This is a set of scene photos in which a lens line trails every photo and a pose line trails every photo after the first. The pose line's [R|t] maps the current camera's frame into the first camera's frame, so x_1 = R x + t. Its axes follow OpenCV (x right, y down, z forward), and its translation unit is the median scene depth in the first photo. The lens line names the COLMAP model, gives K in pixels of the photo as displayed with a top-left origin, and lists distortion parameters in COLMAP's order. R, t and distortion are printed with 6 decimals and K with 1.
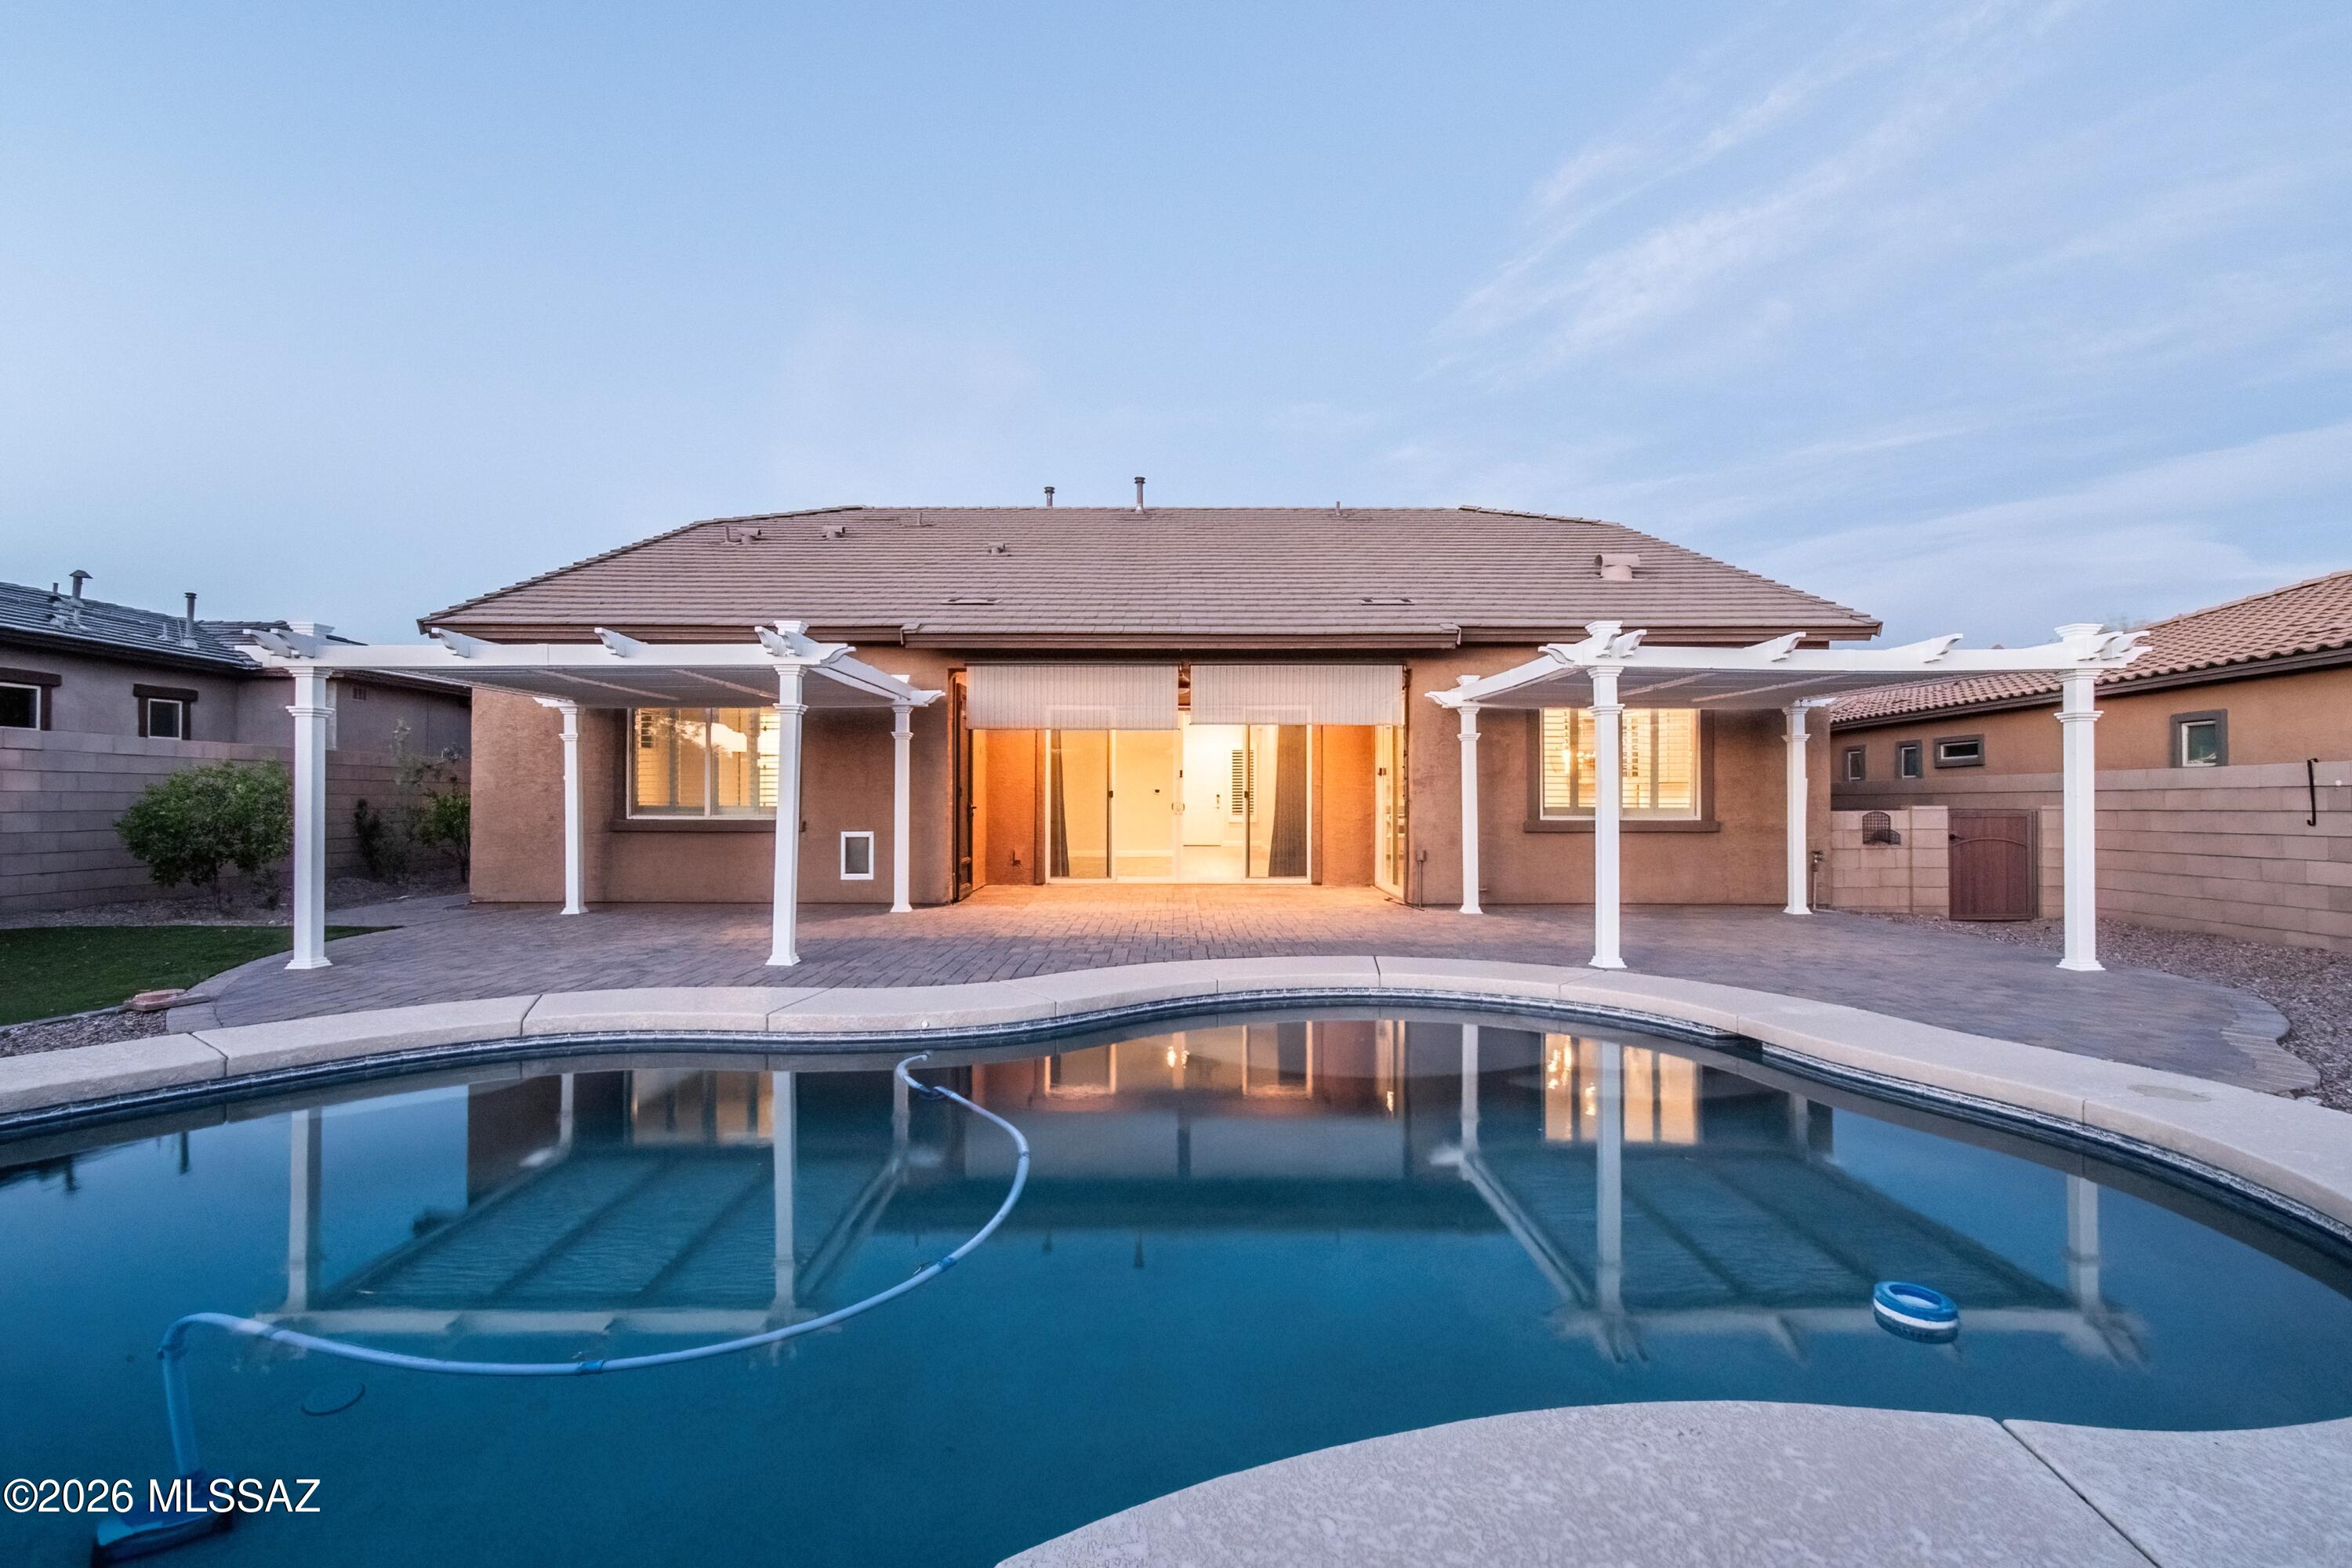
lens RADIAL K [[1049.0, 0, 1173.4], [0, 1049.0, 784.8], [0, 0, 1]] dist [0.001250, -0.001154]
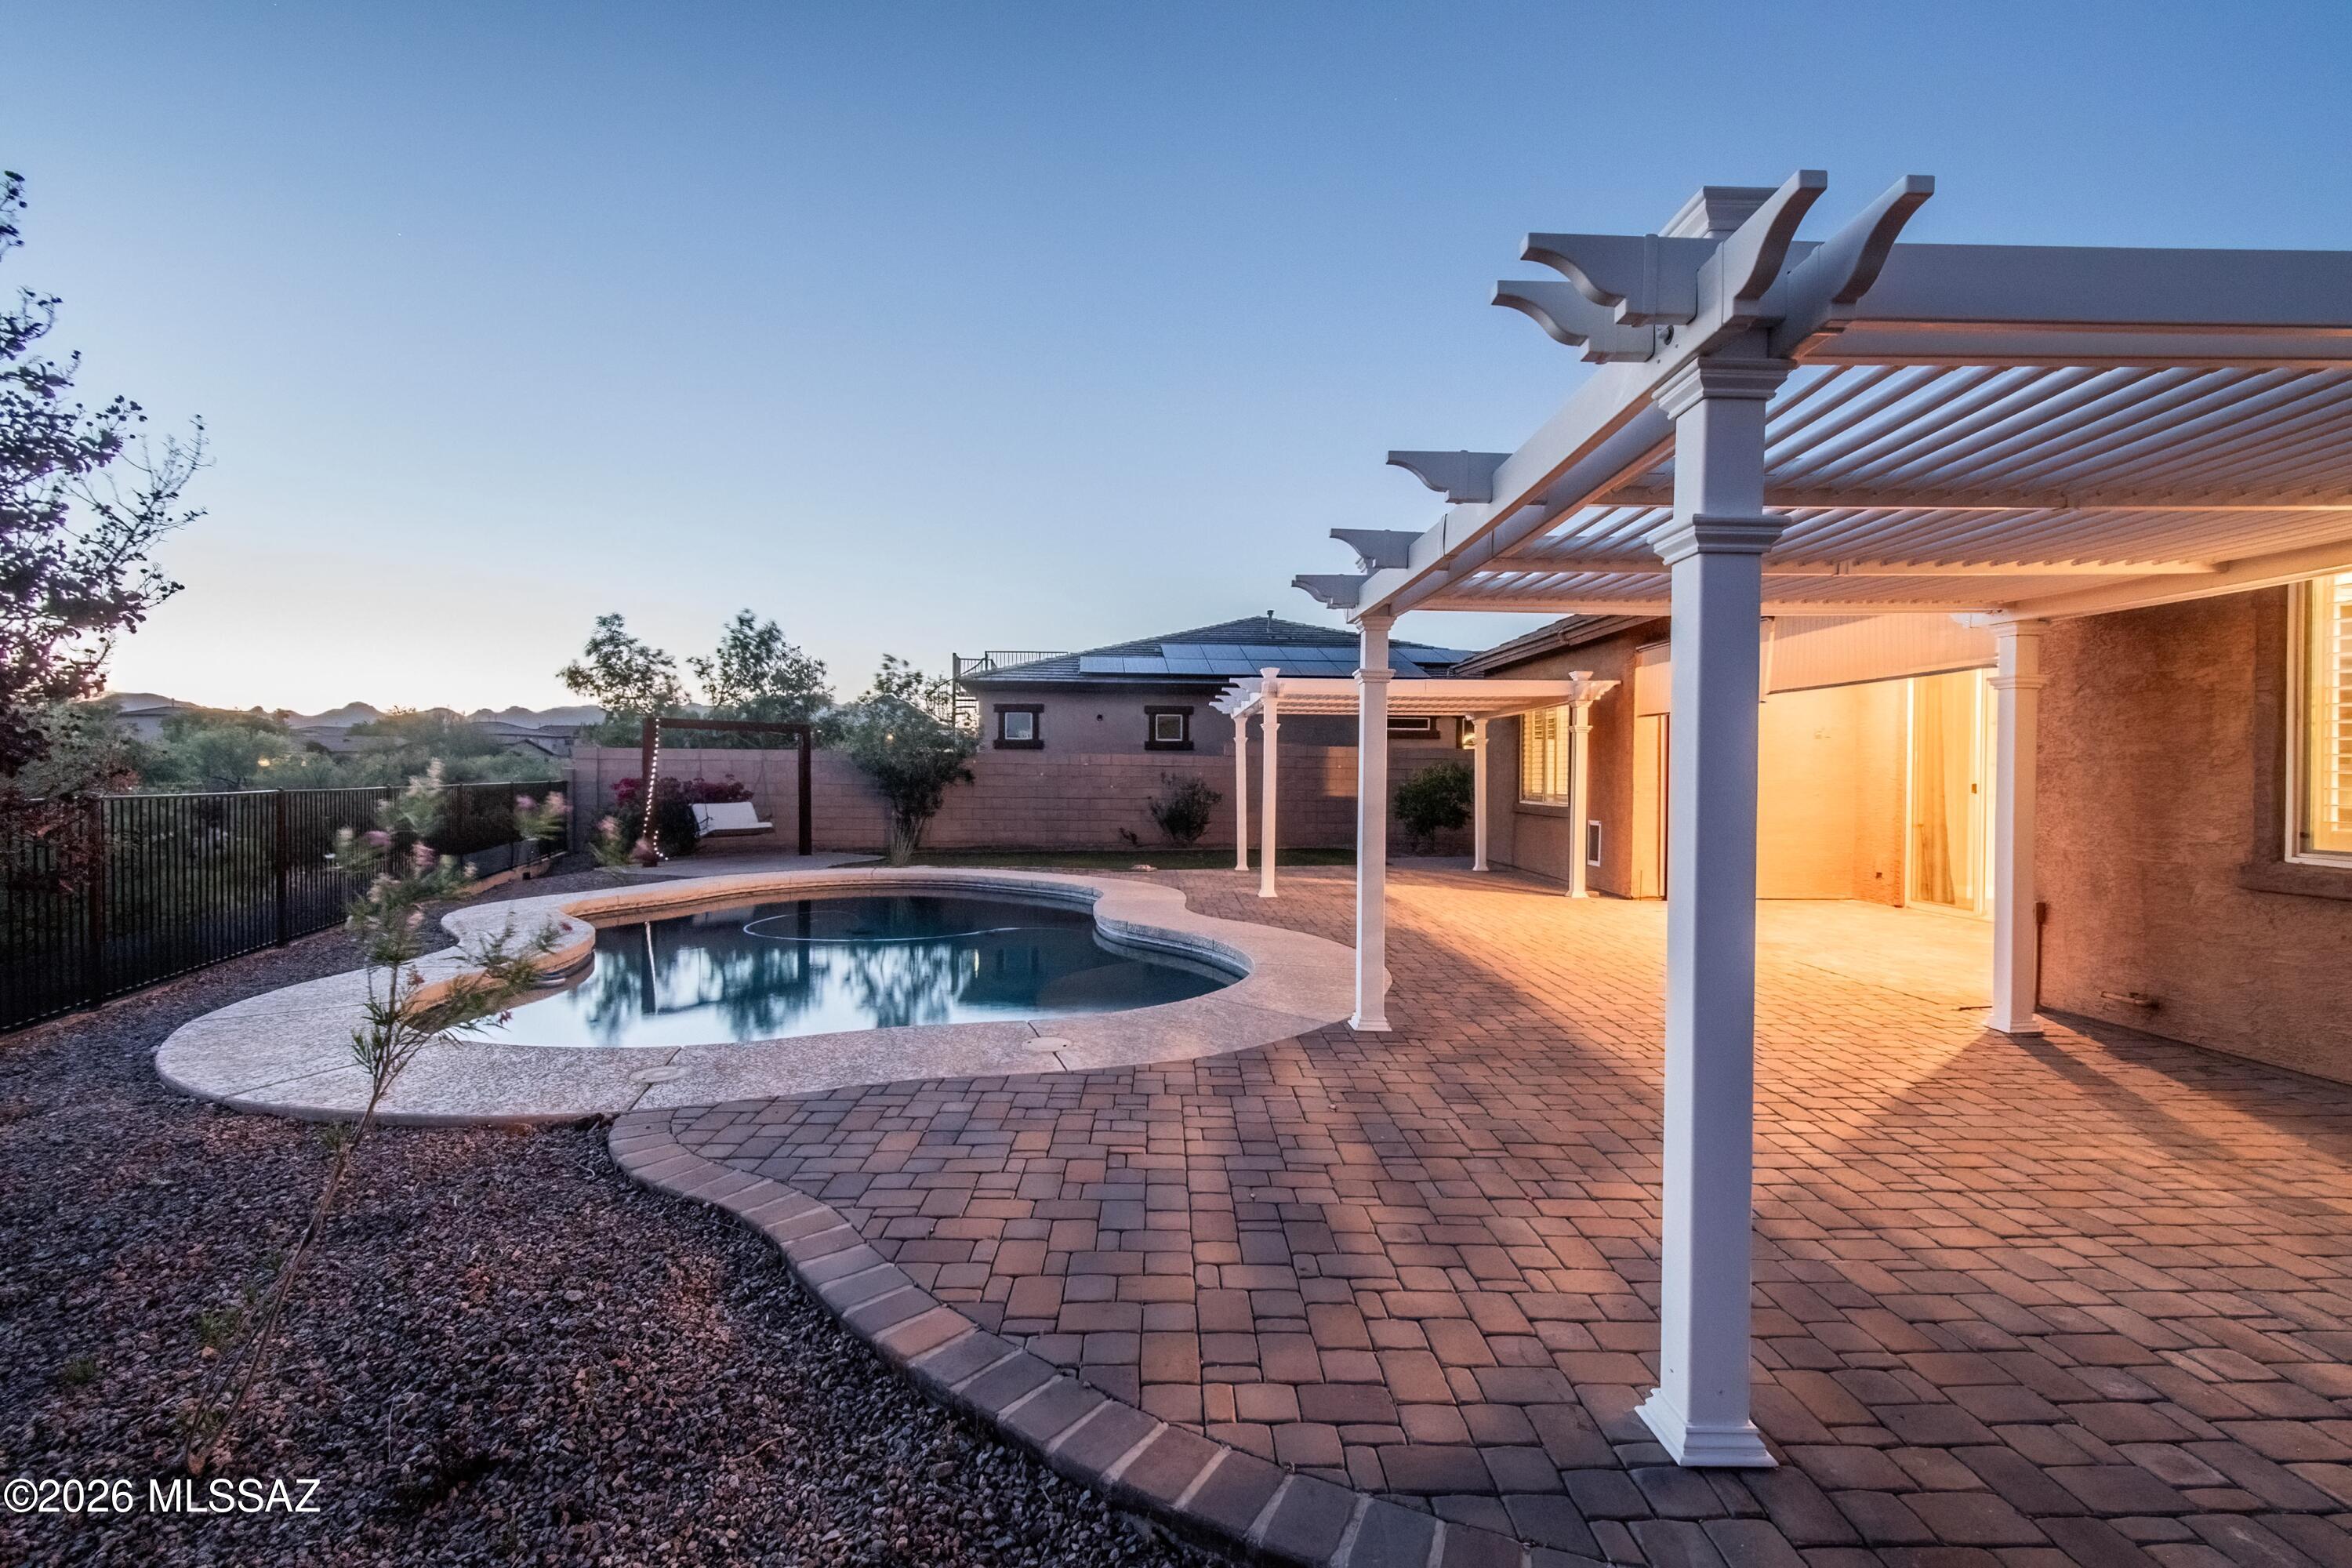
lens RADIAL K [[1047.0, 0, 1182.8], [0, 1047.0, 782.3], [0, 0, 1]] dist [0.004788, -0.001372]
pose [[0.022999, 0.003882, -0.999728, 0.748440], [0.004078, 0.999984, 0.003977, -0.000058], [0.999727, -0.004169, 0.022983, 0.560487]]
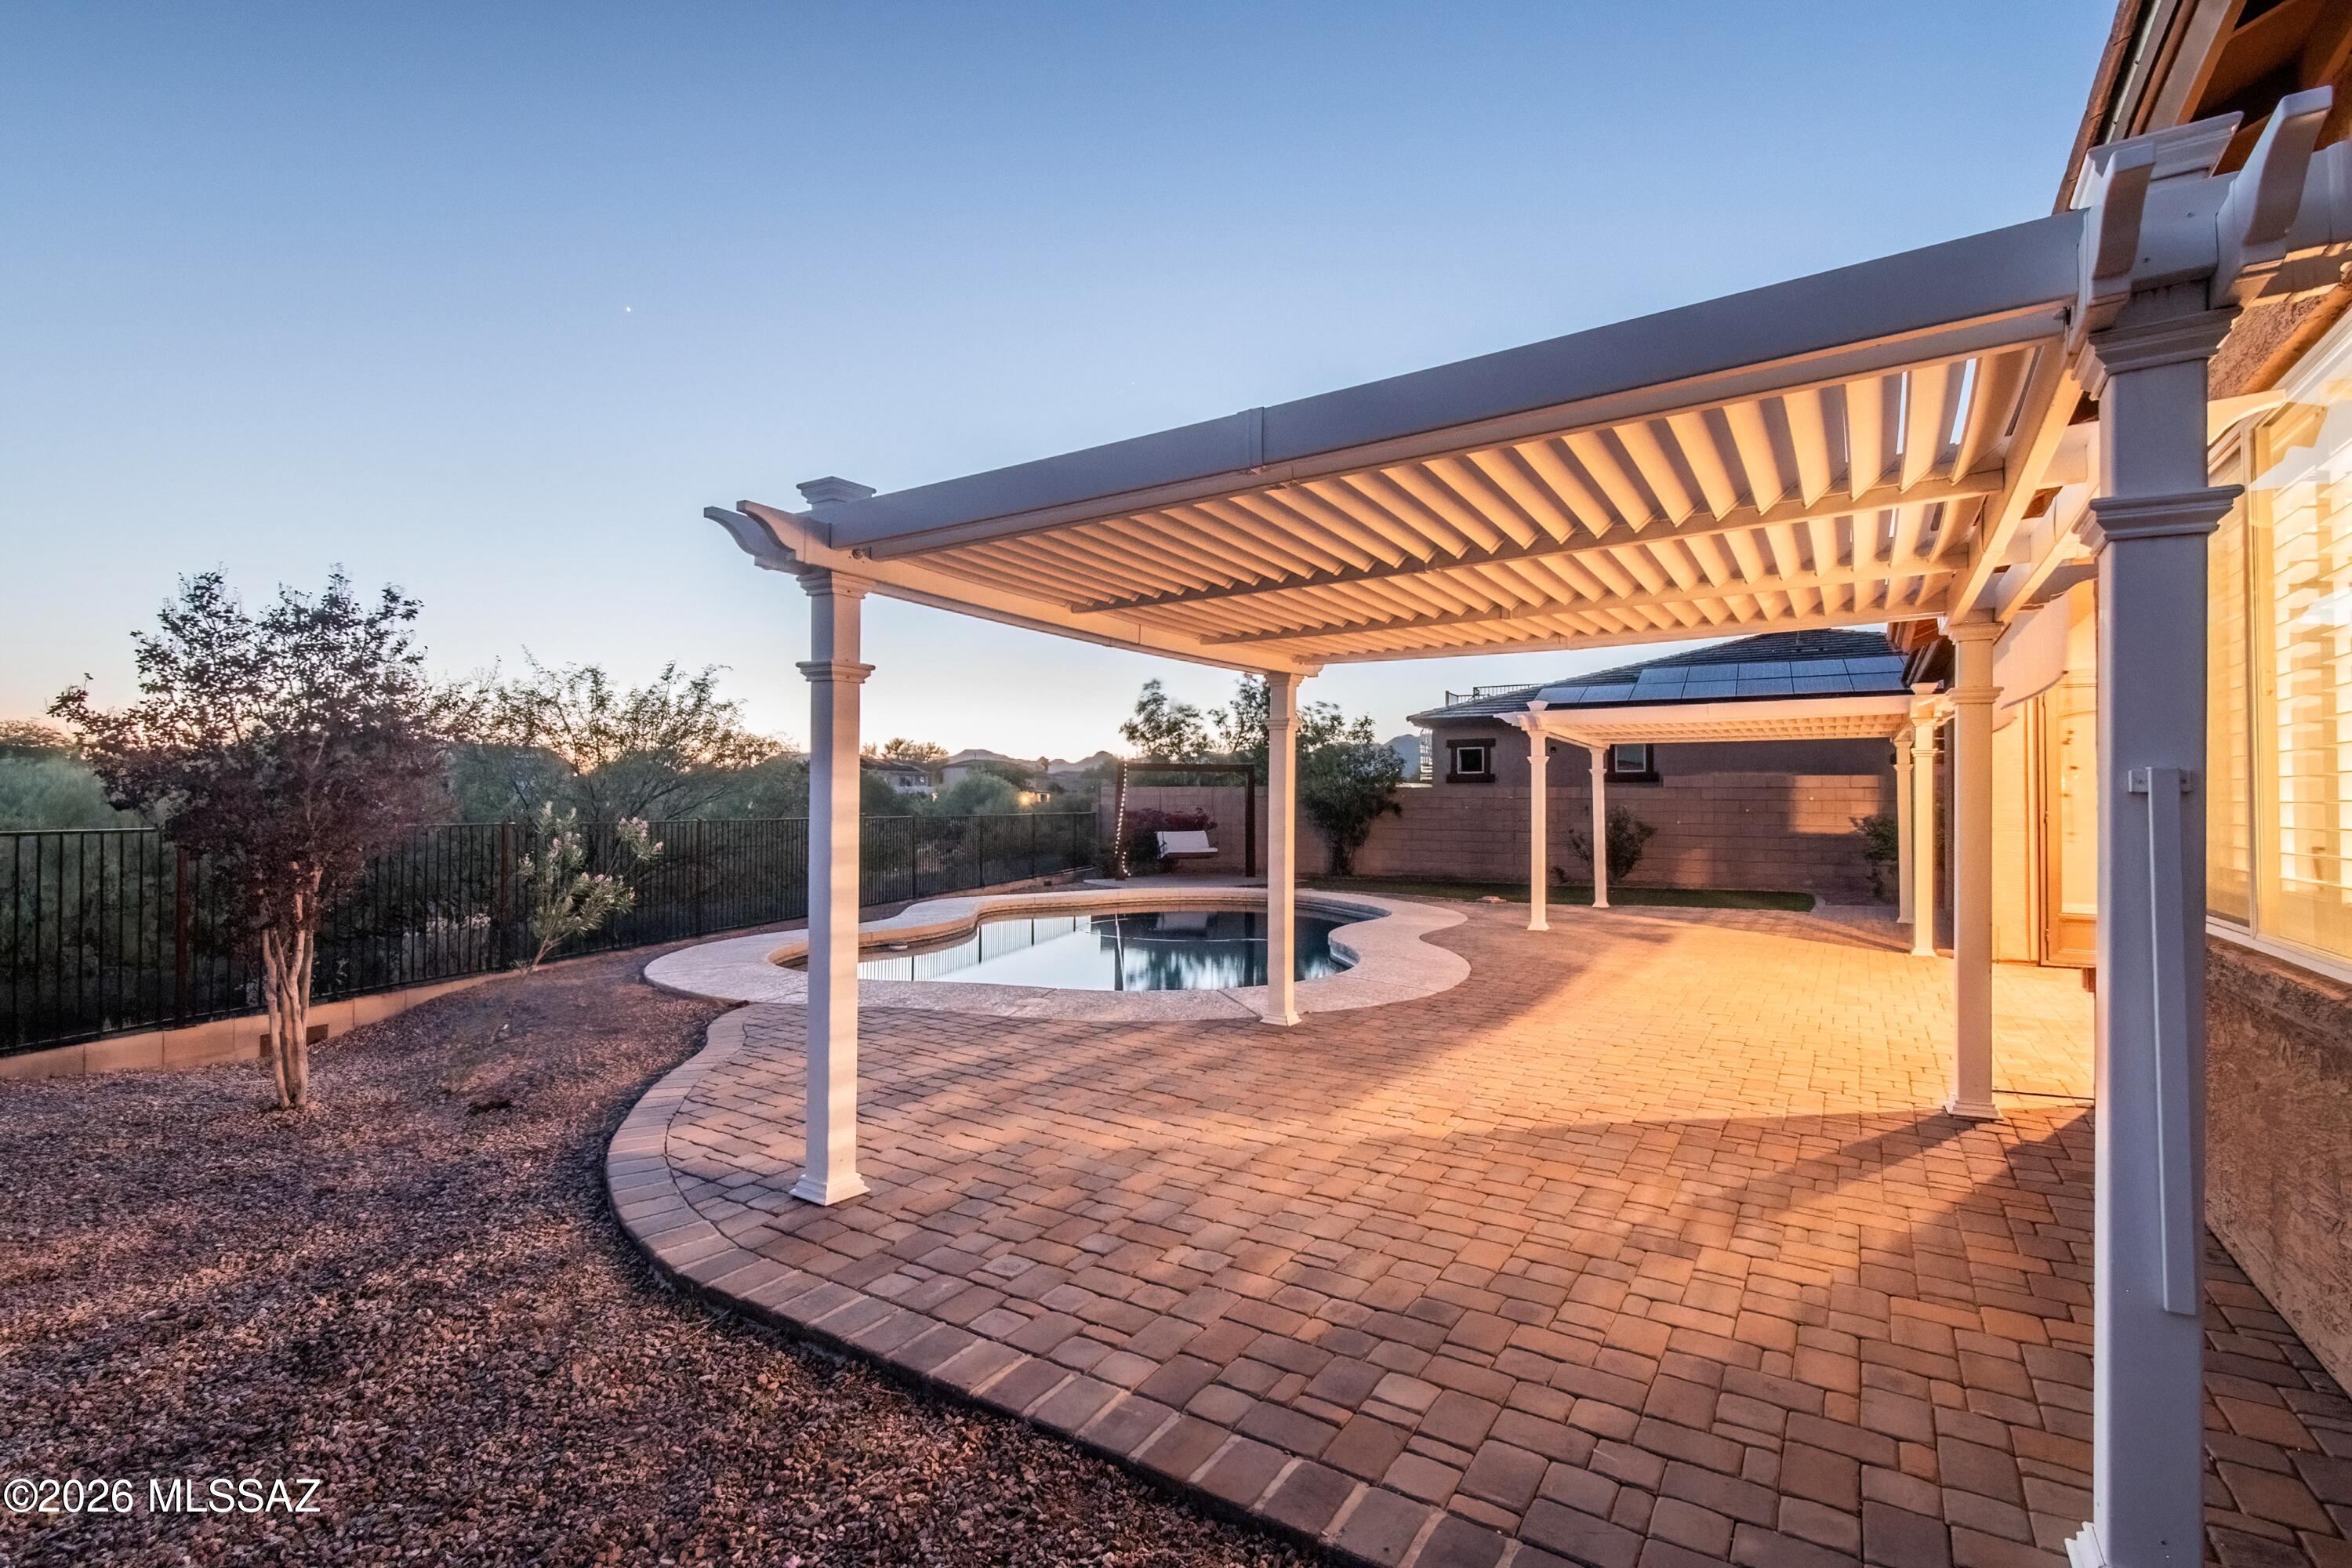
lens RADIAL K [[1047.0, 0, 1182.8], [0, 1047.0, 782.3], [0, 0, 1]] dist [0.004788, -0.001372]
pose [[-0.537204, -0.024092, -0.843108, 0.779107], [0.002046, 0.999552, -0.029866, 0.001959], [0.843450, -0.017770, -0.536913, 0.916370]]
